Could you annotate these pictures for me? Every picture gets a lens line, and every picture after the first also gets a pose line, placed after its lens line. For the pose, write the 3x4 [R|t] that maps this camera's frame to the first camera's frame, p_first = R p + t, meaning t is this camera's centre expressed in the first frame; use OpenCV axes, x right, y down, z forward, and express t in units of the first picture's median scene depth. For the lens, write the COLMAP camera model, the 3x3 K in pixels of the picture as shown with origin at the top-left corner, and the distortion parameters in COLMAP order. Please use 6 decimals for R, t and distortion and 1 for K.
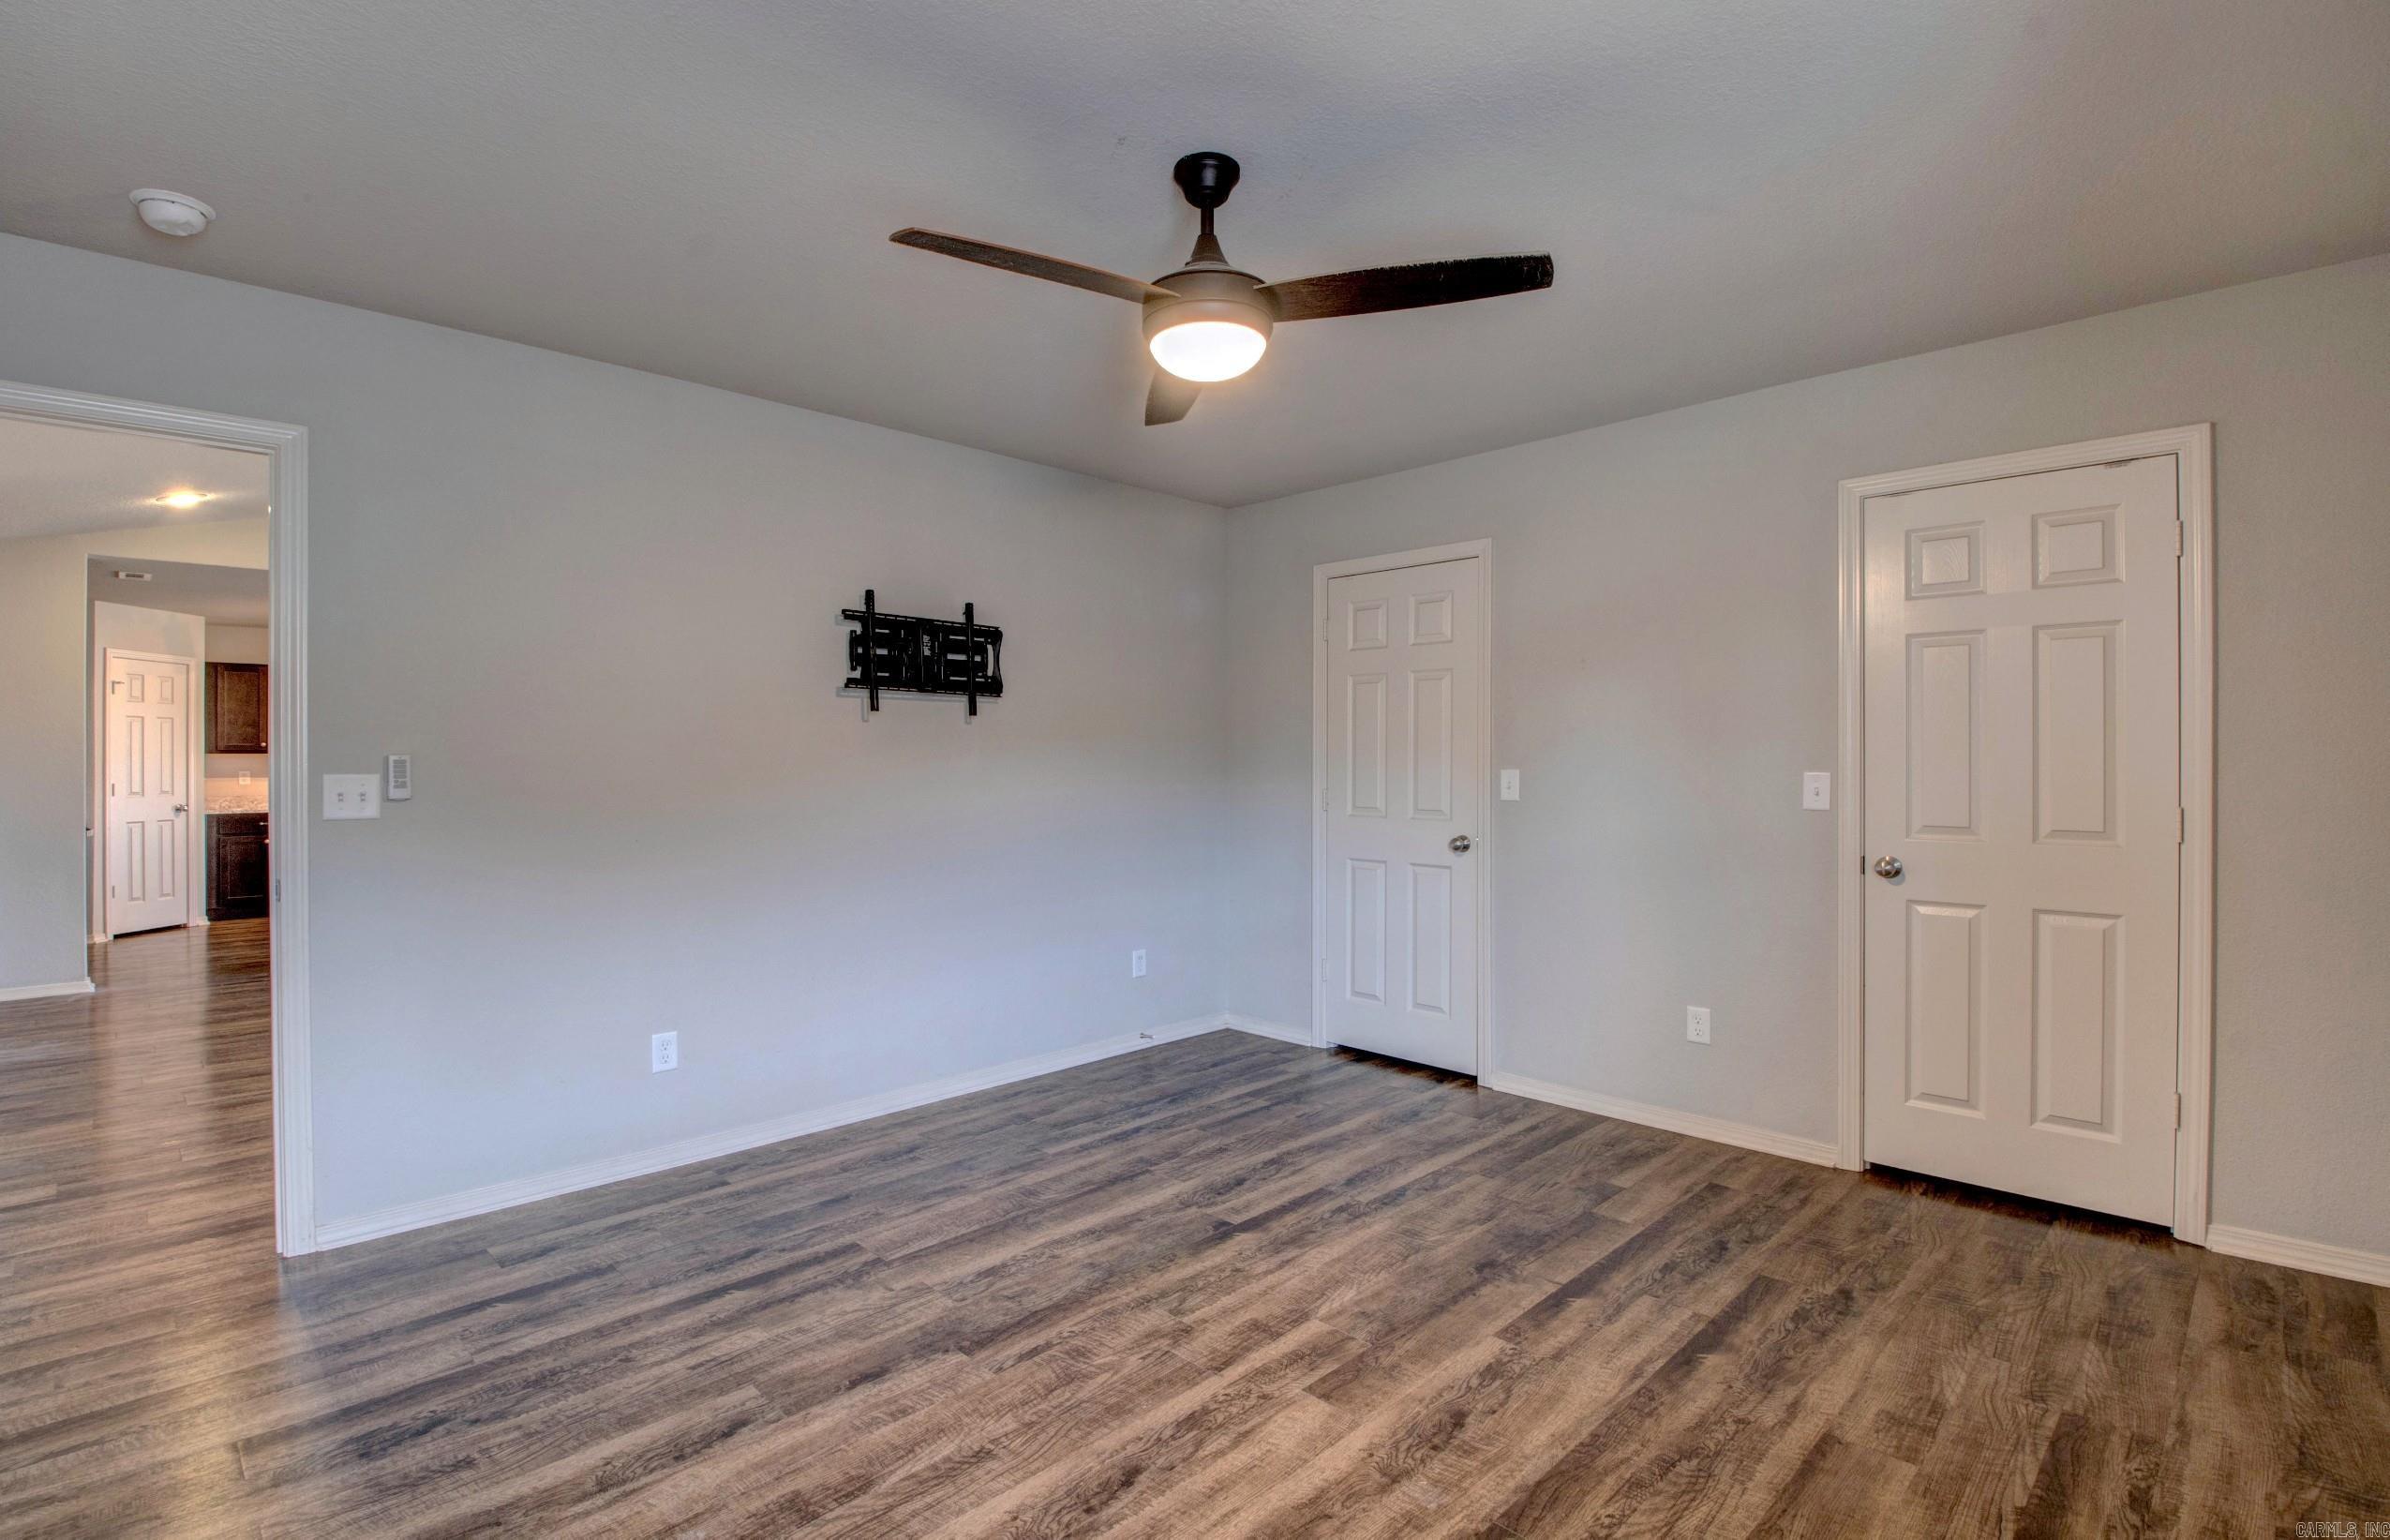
lens RADIAL K [[1116.4, 0, 1187.1], [0, 1116.4, 764.1], [0, 0, 1]] dist [0.027249, -0.032453]
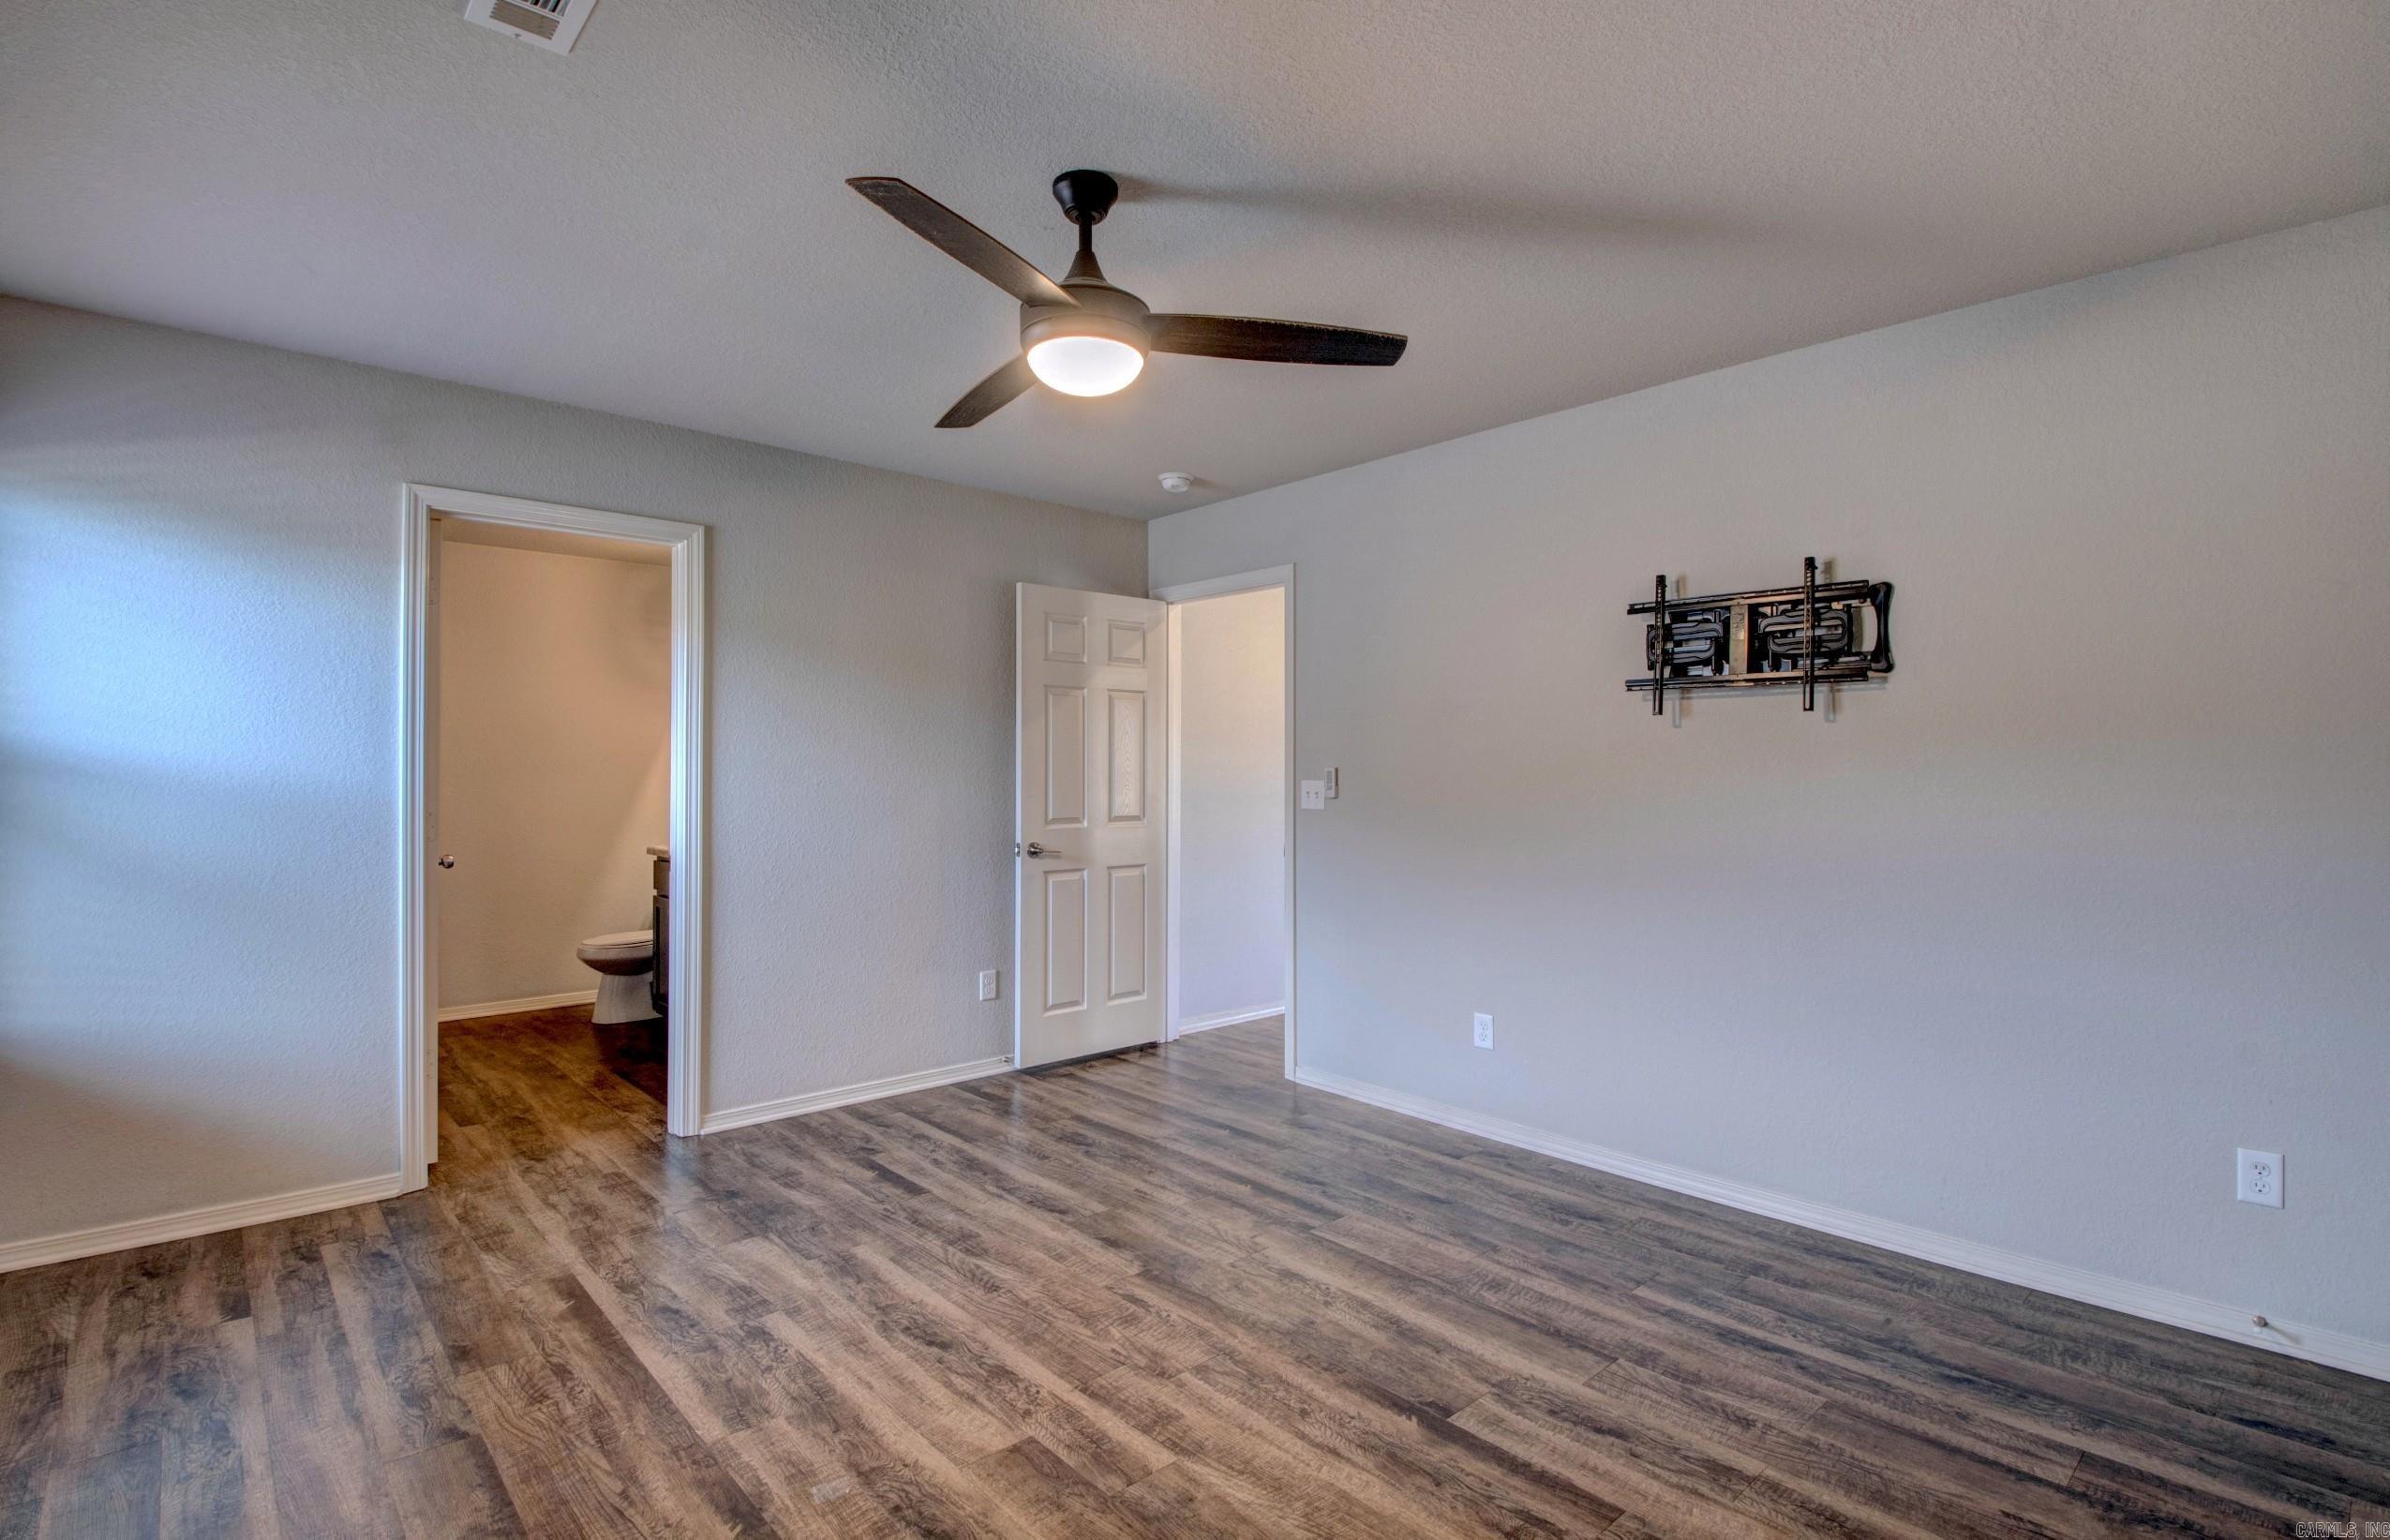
lens RADIAL K [[1127.0, 0, 1184.3], [0, 1127.0, 758.6], [0, 0, 1]] dist [0.017368, -0.023057]
pose [[-0.053013, -0.009619, -0.998547, 0.793092], [-0.004328, 0.999946, -0.009403, -0.005051], [0.998584, 0.003824, -0.053052, 0.884654]]
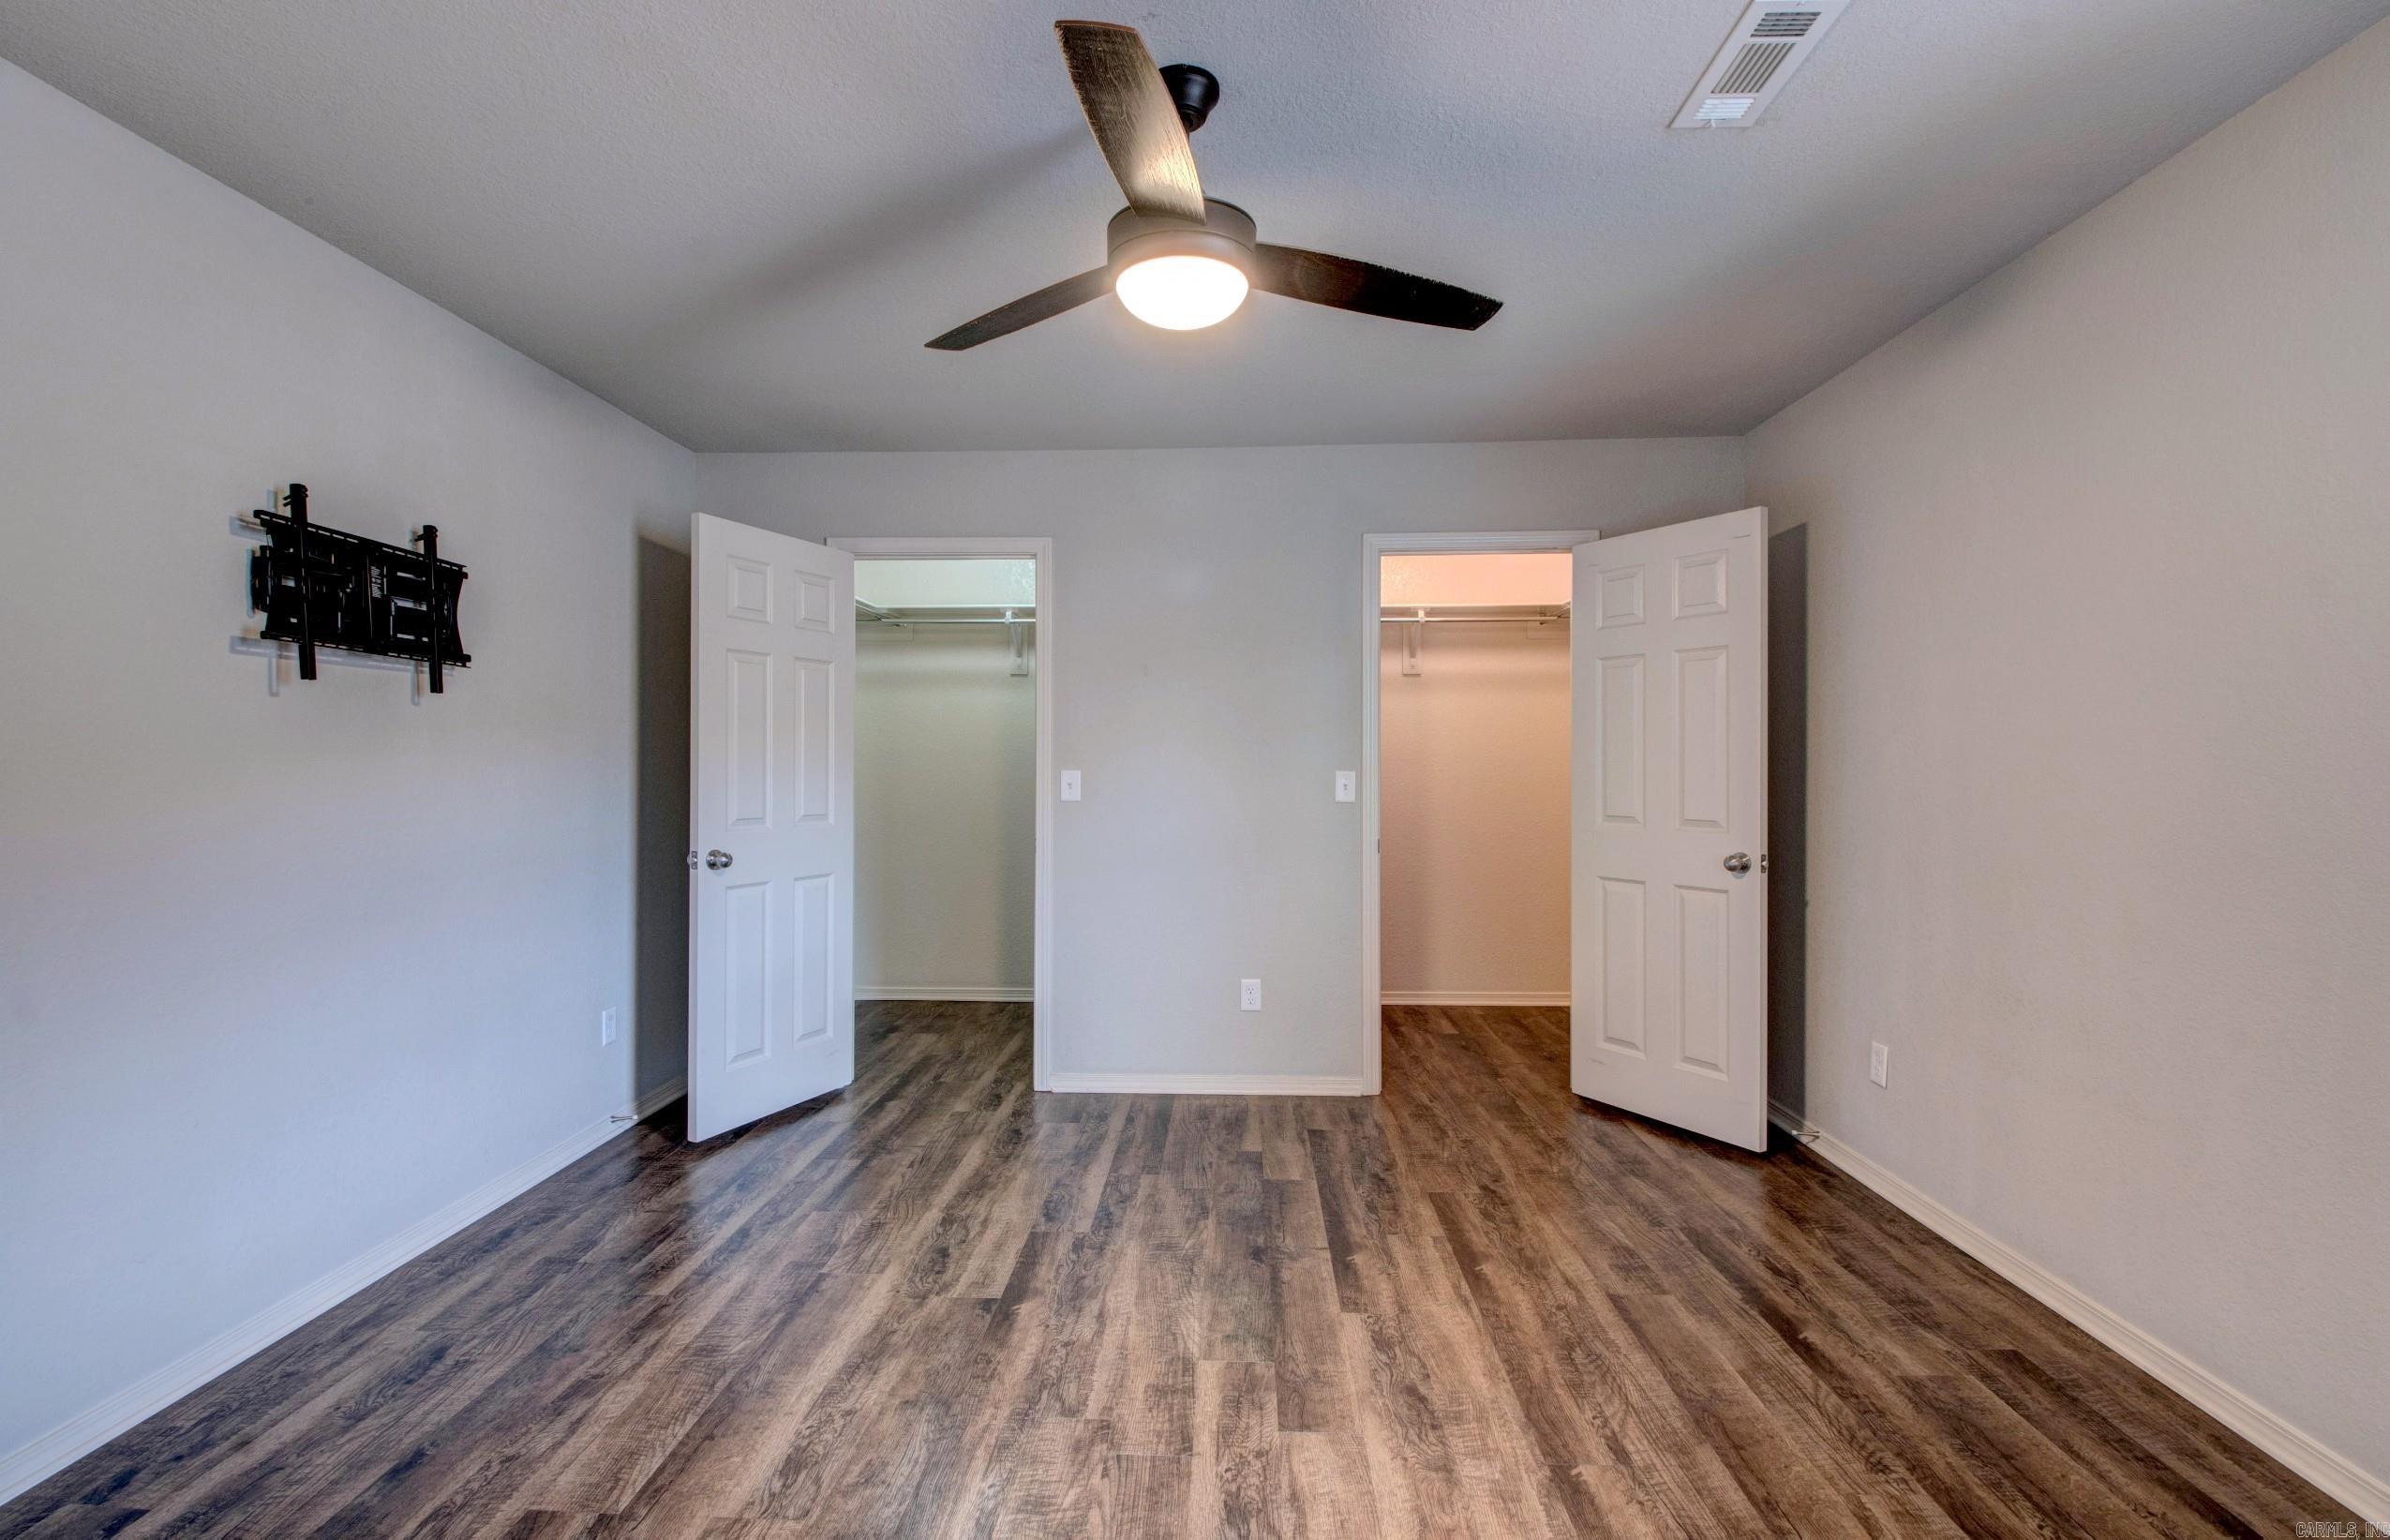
lens RADIAL K [[1112.6, 0, 1188.6], [0, 1112.6, 763.5], [0, 0, 1]] dist [0.042489, -0.053396]
pose [[0.735121, 0.001258, 0.677935, -0.443090], [0.000226, 0.999998, -0.002101, 0.001233], [-0.677936, 0.001698, 0.735119, 0.271572]]
